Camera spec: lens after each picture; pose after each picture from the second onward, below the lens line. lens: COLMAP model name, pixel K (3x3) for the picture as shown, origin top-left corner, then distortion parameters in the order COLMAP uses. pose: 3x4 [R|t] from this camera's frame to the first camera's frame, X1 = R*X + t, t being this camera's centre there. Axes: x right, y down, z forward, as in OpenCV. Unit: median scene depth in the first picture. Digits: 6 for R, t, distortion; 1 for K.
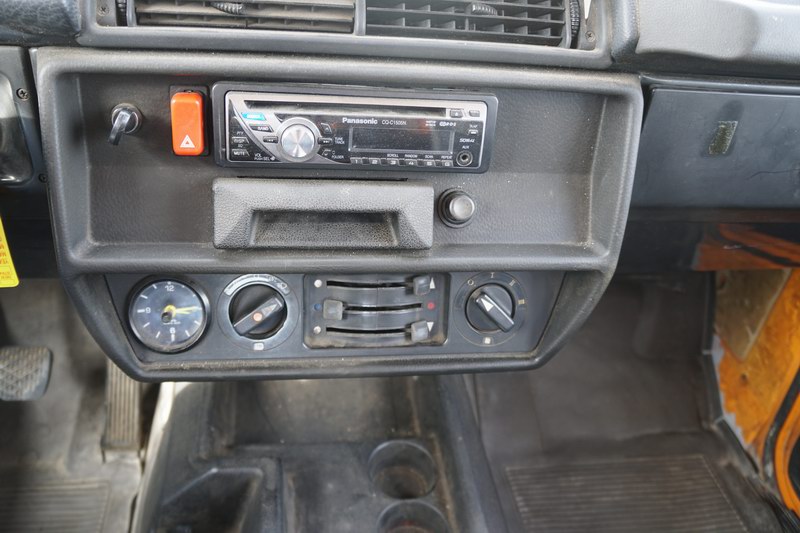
lens RADIAL K [[668.0, 0, 393.1], [0, 668.0, 263.7], [0, 0, 1]] dist [-0.165358, 0.147824]
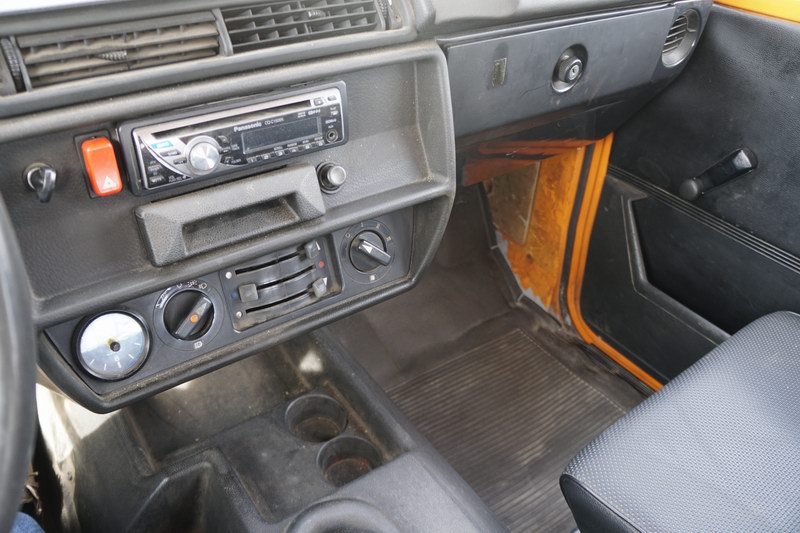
lens RADIAL K [[668.0, 0, 393.1], [0, 668.0, 263.7], [0, 0, 1]] dist [-0.165358, 0.147824]
pose [[0.885579, -0.307921, 0.347756, -0.274692], [0.292100, 0.951303, 0.098485, -0.020159], [-0.361147, 0.014363, 0.932398, -0.170615]]
